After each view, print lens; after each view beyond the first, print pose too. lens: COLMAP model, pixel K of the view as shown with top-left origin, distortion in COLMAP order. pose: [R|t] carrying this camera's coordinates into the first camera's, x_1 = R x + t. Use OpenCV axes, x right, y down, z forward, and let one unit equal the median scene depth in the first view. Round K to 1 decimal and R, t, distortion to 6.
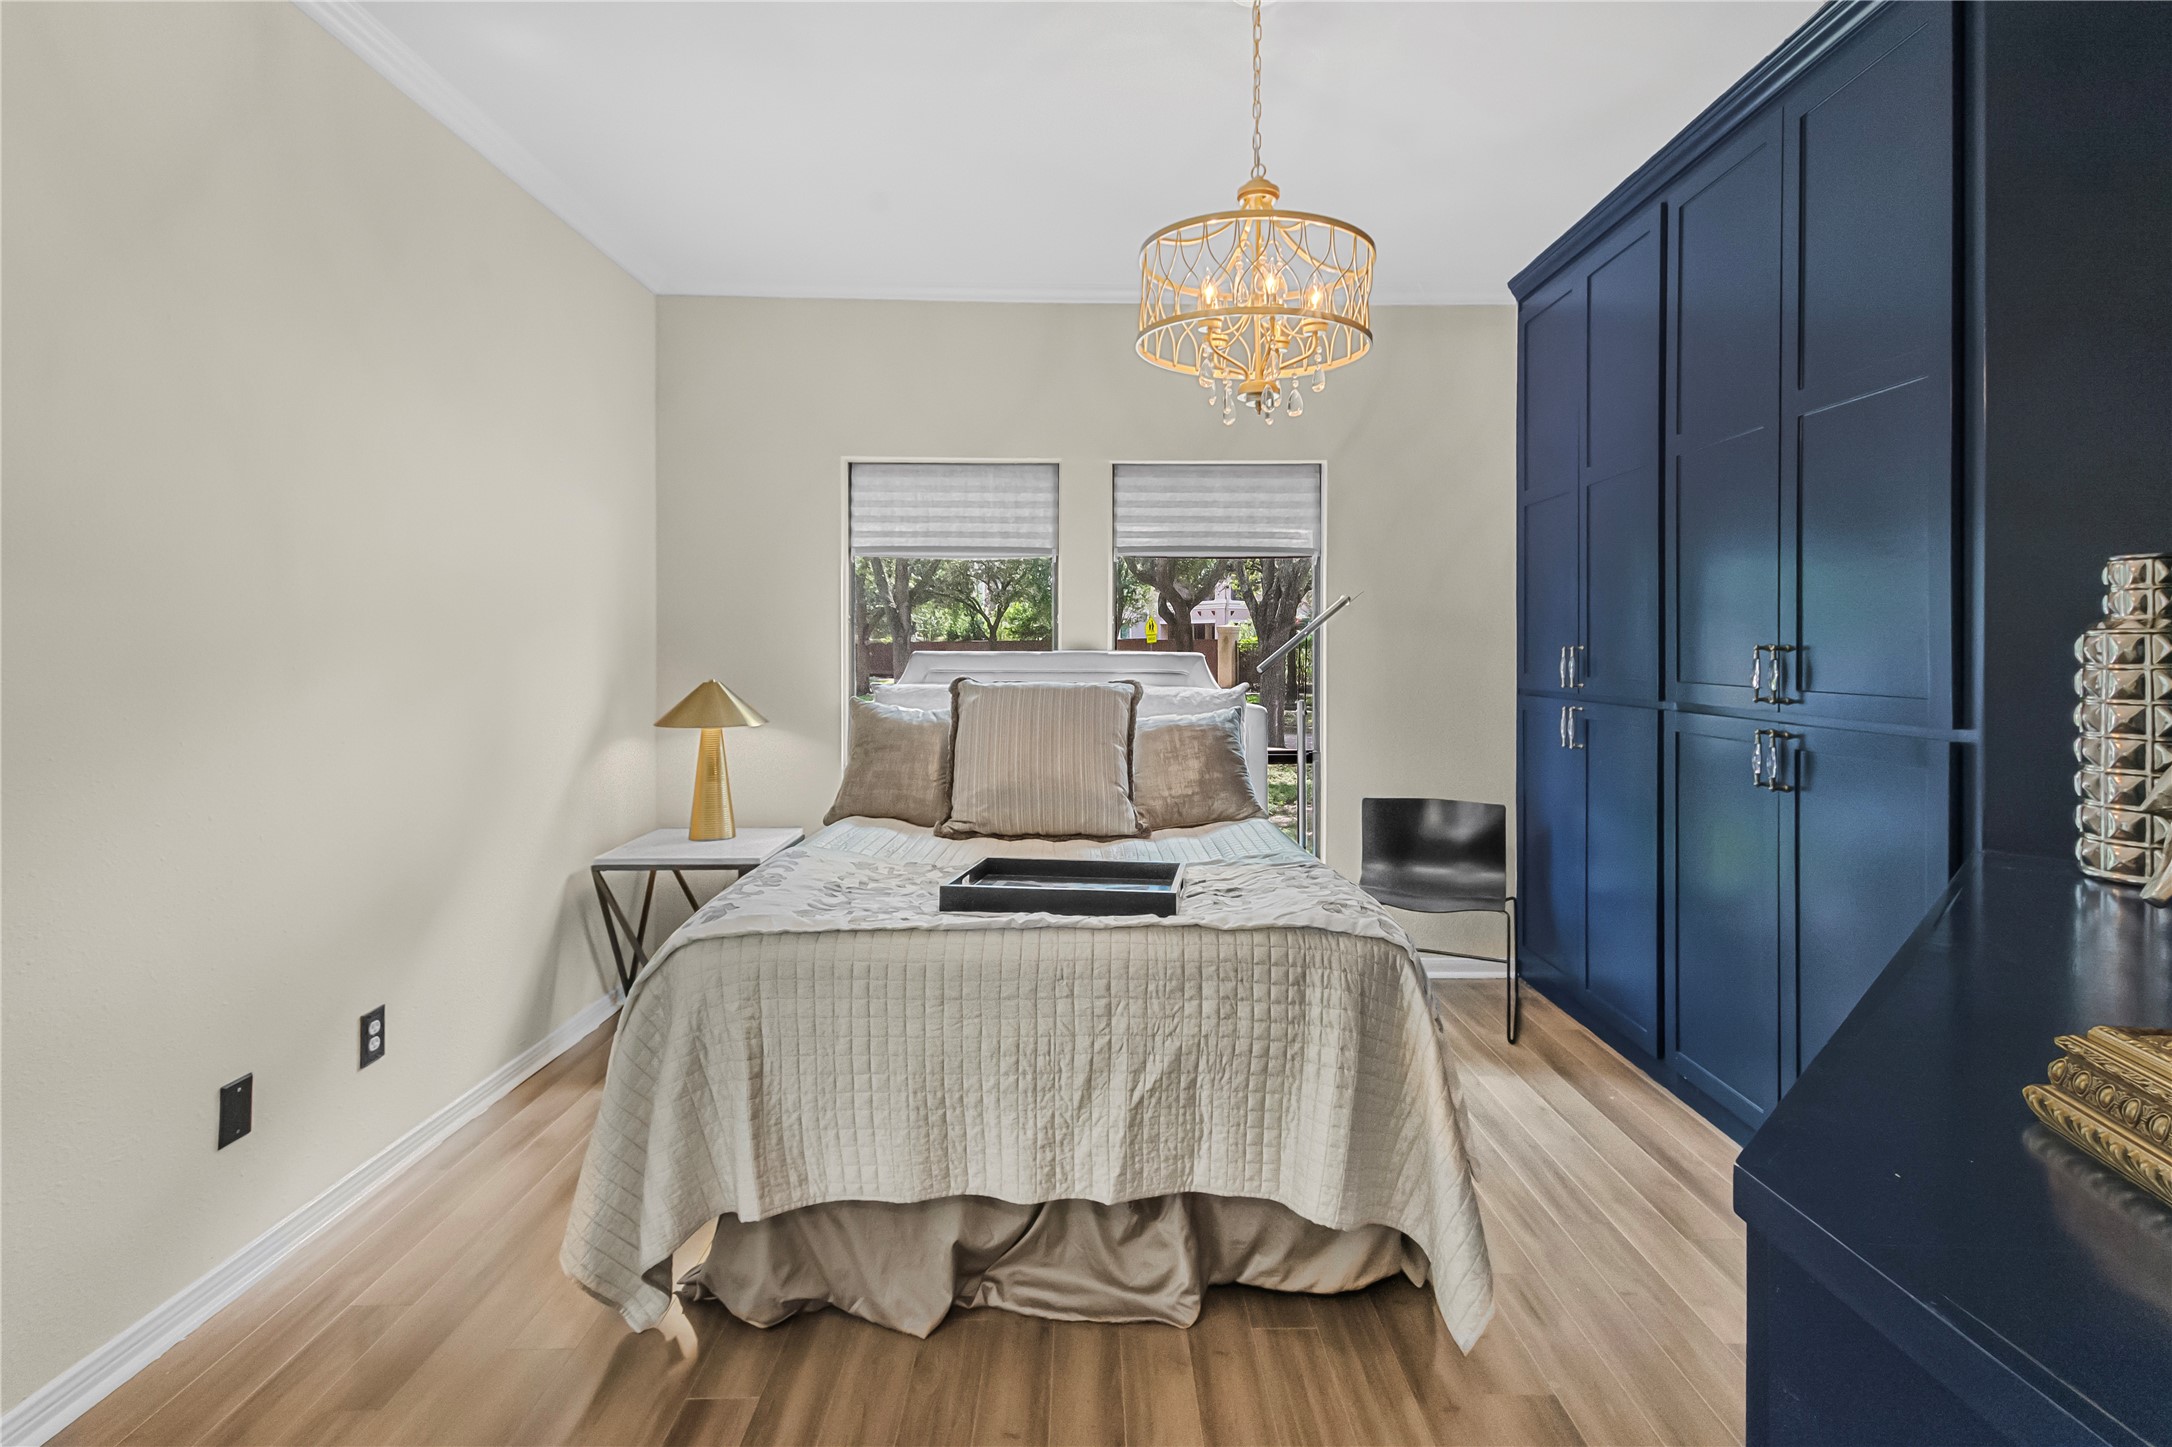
lens RADIAL K [[1033.7, 0, 1114.5], [0, 1033.7, 645.2], [0, 0, 1]] dist [-0.001641, 0.000181]
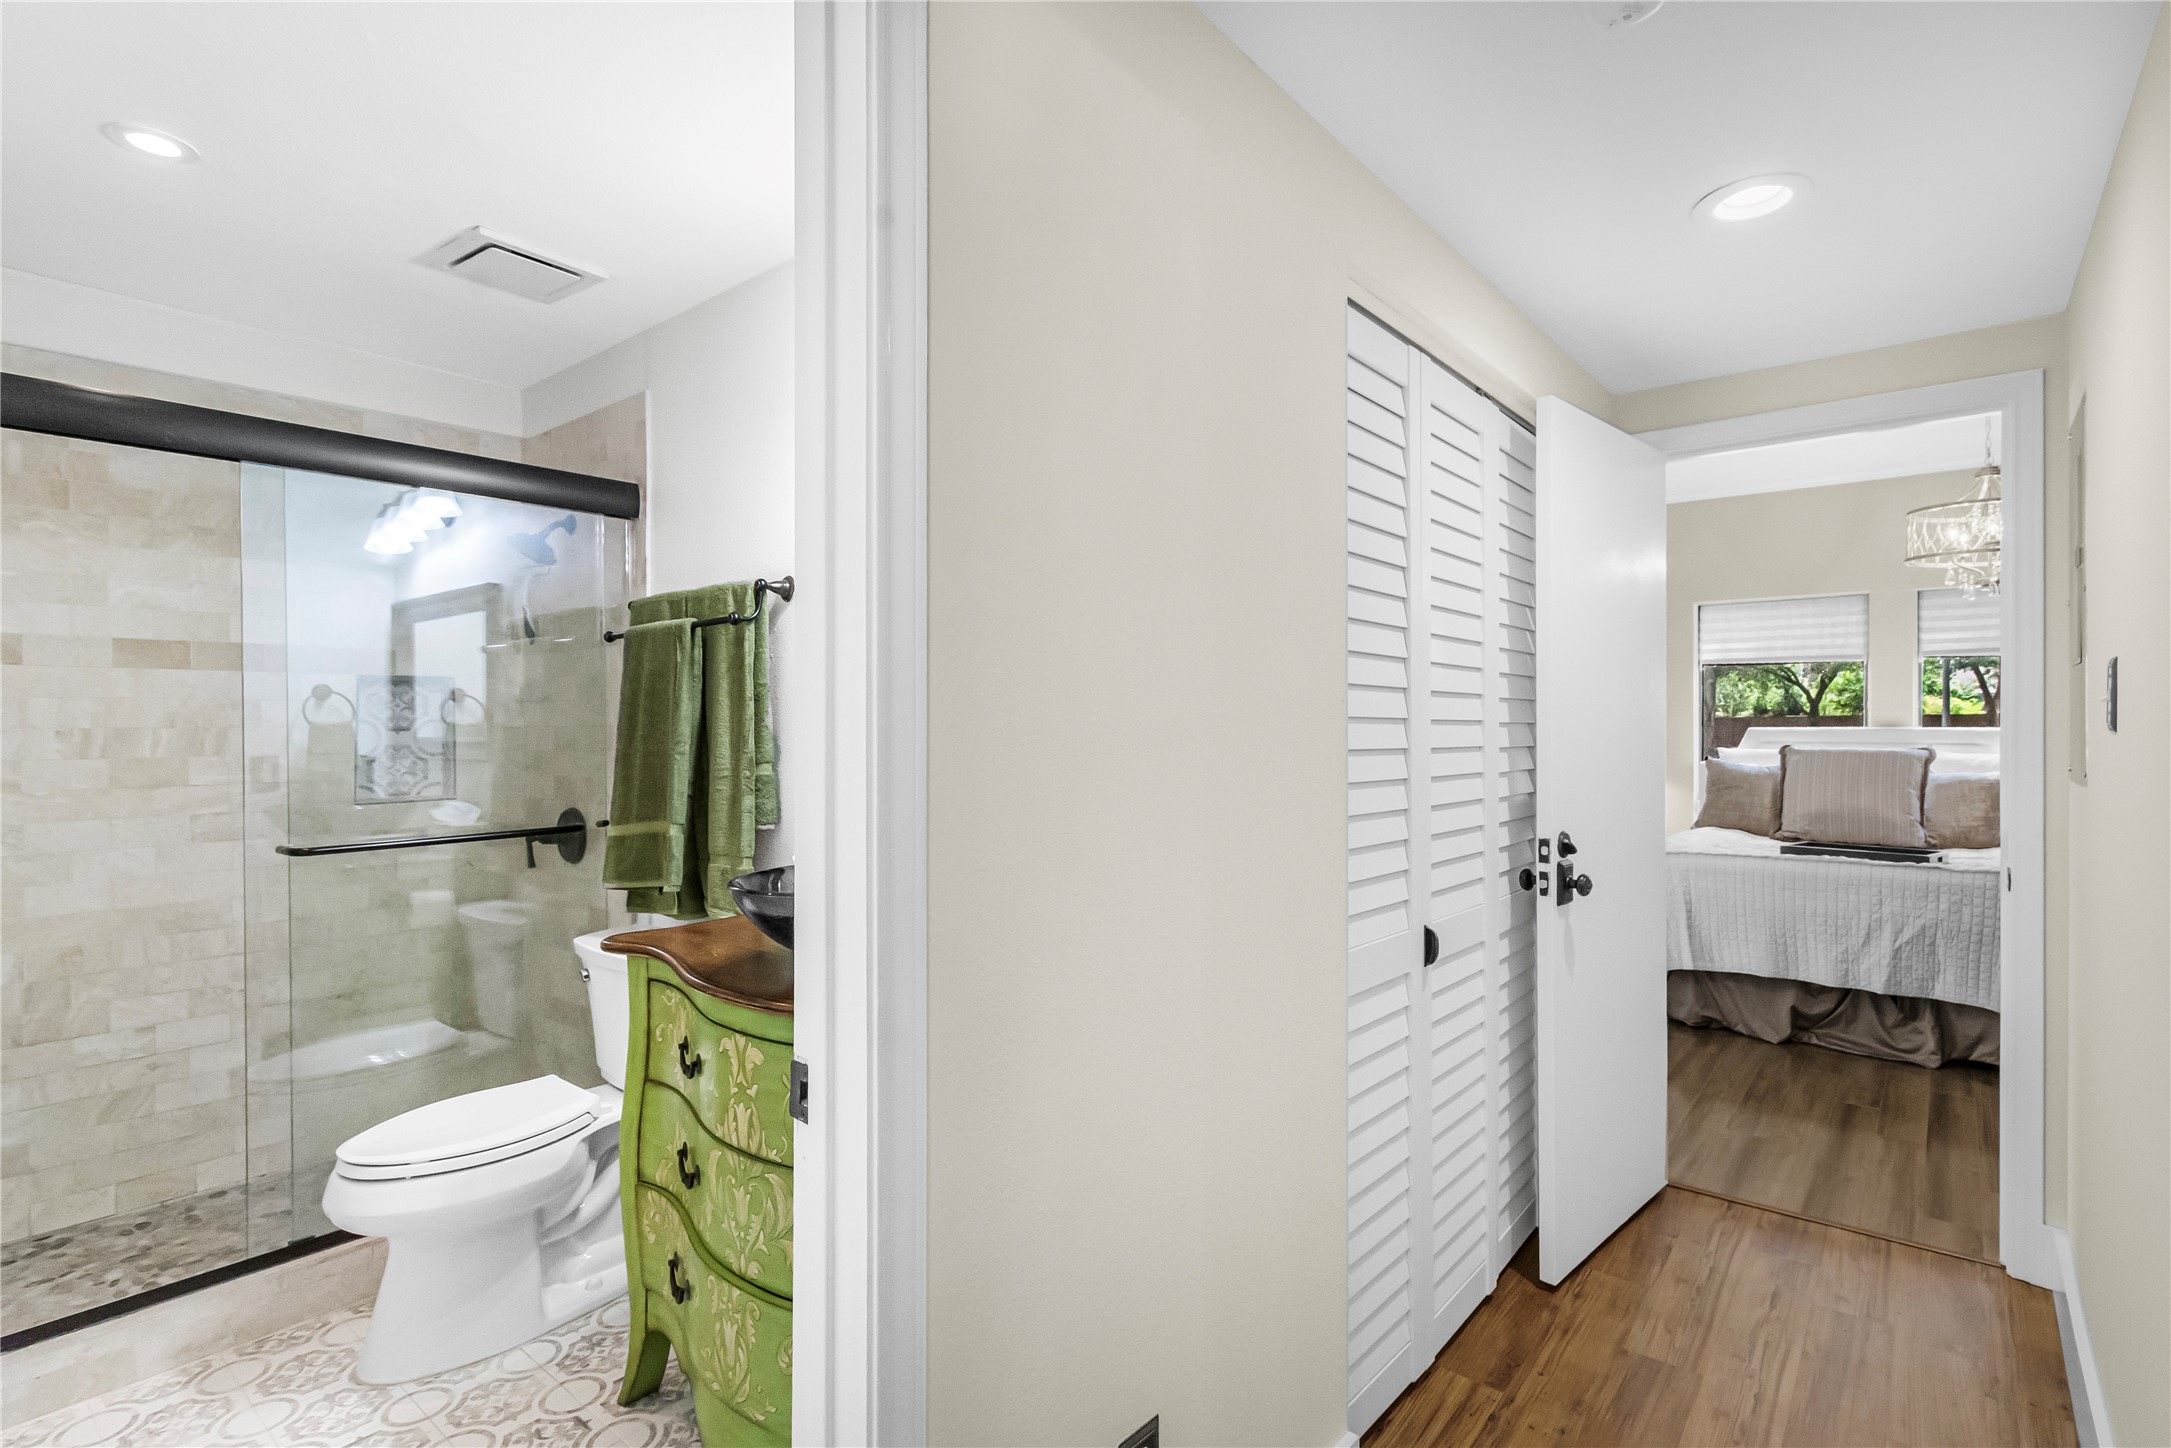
lens RADIAL K [[1043.2, 0, 1125.8], [0, 1043.2, 724.1], [0, 0, 1]] dist [0.027499, 0.000021]
pose [[0.767783, -0.003220, -0.640702, 0.107906], [0.004879, 0.999988, 0.000821, -0.006279], [0.640691, -0.003756, 0.767789, -0.885593]]
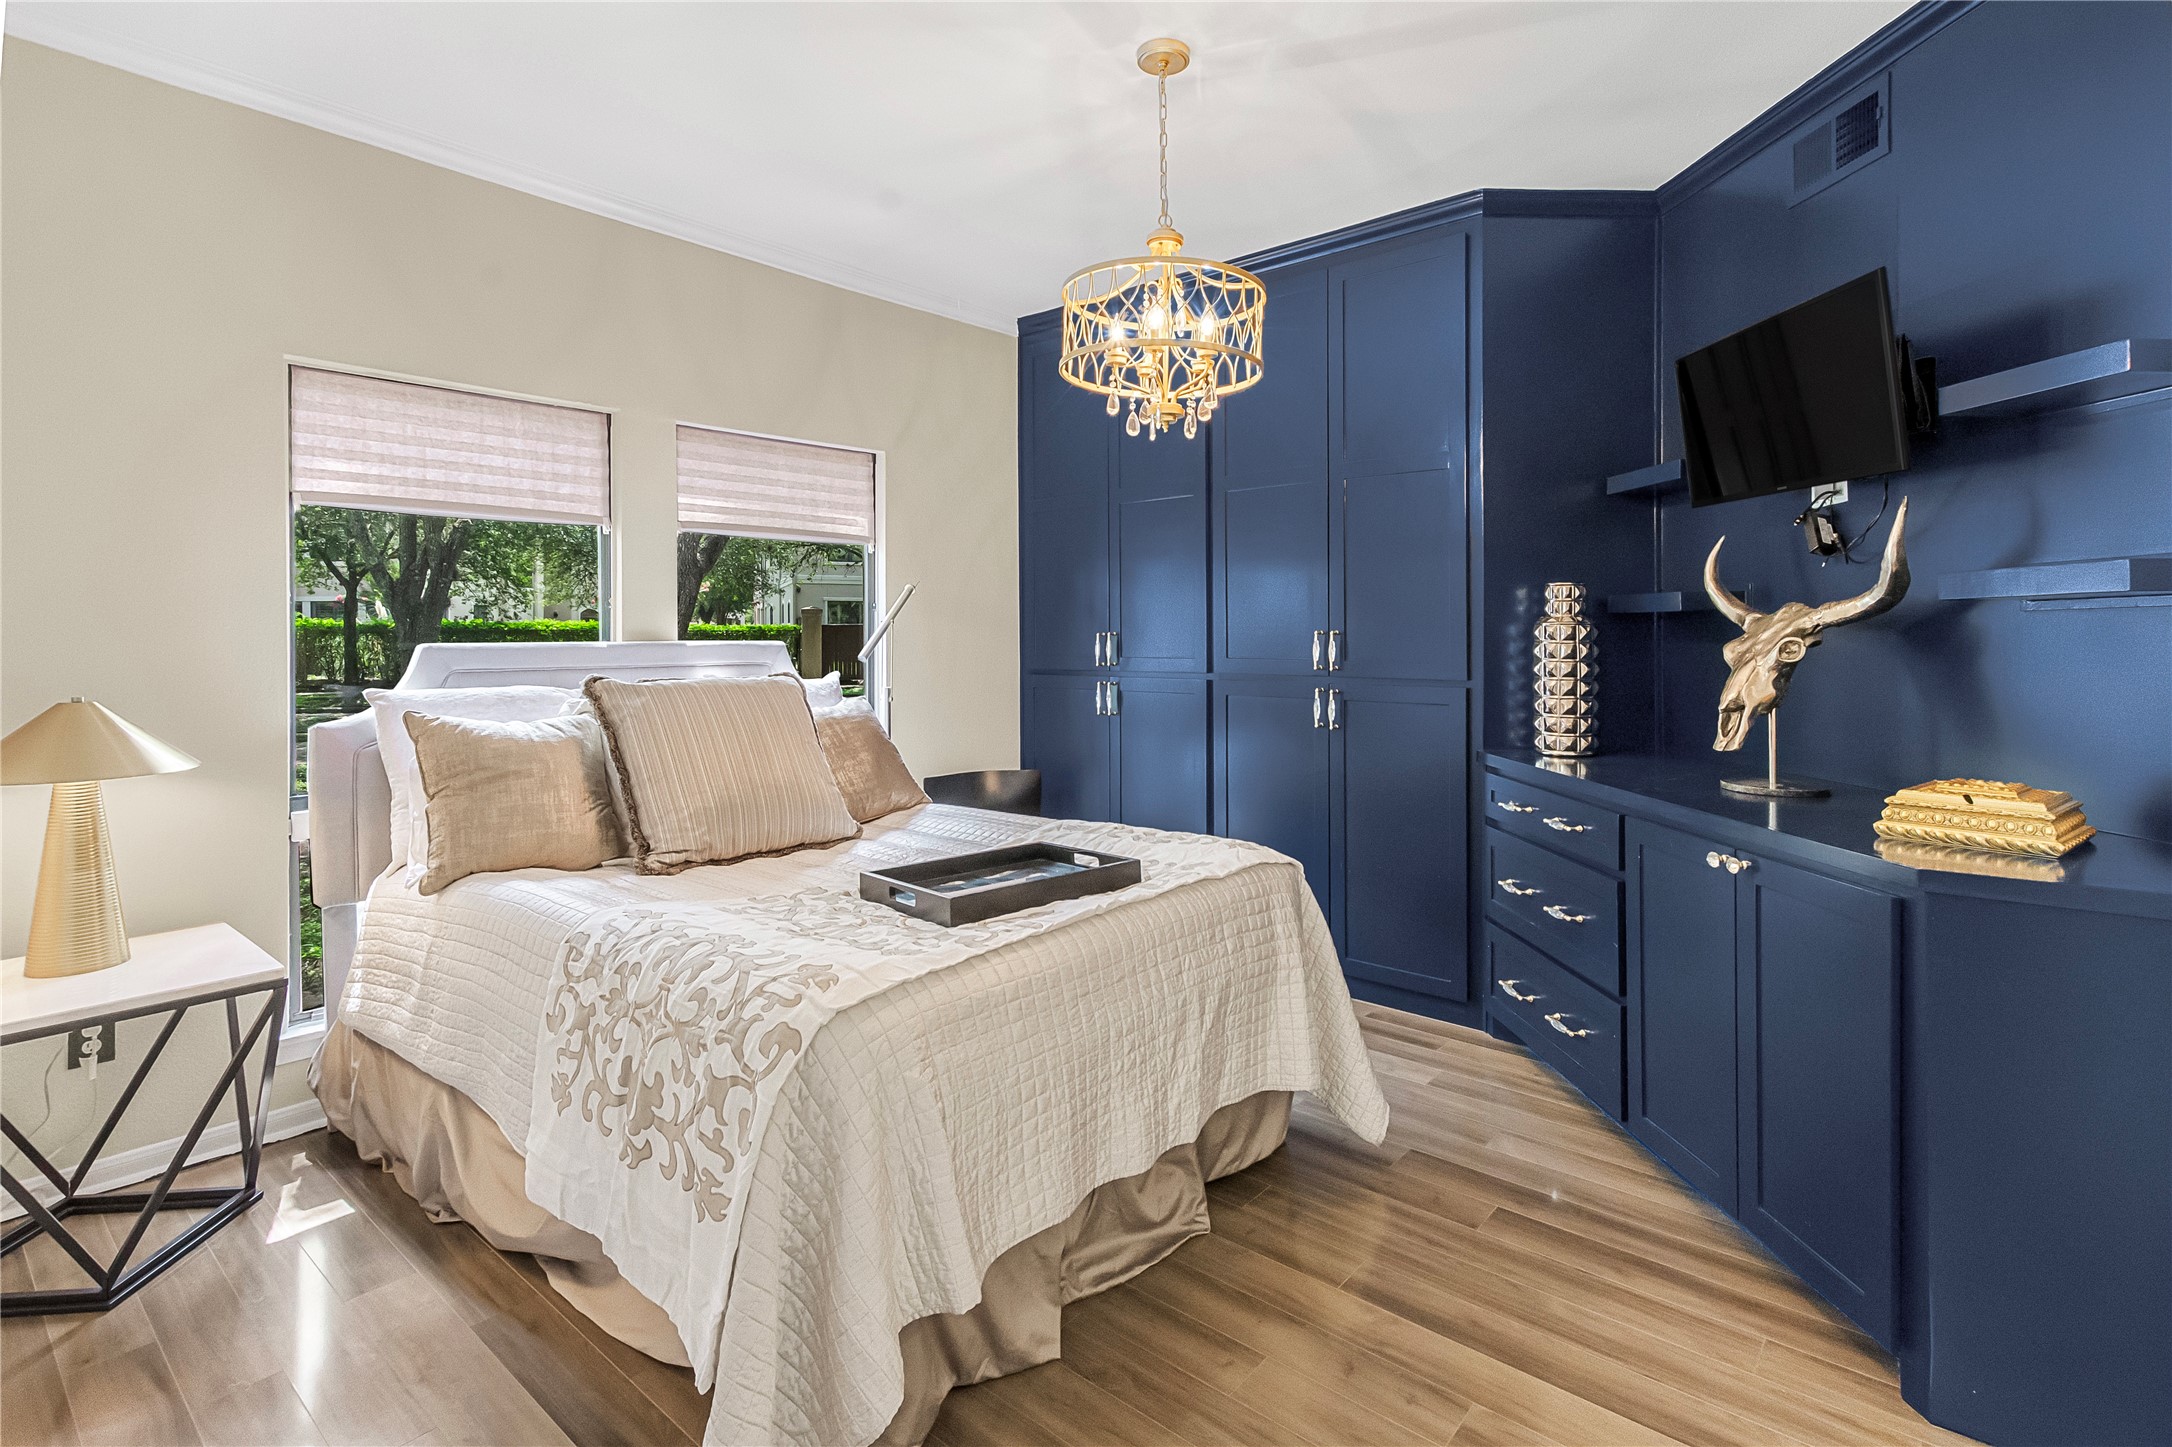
lens RADIAL K [[1033.7, 0, 1114.5], [0, 1033.7, 645.2], [0, 0, 1]] dist [-0.001641, 0.000181]
pose [[0.665931, -0.013729, 0.745887, -0.474818], [0.006911, 0.999901, 0.012235, 0.000674], [-0.745981, -0.002993, 0.665961, 0.182615]]
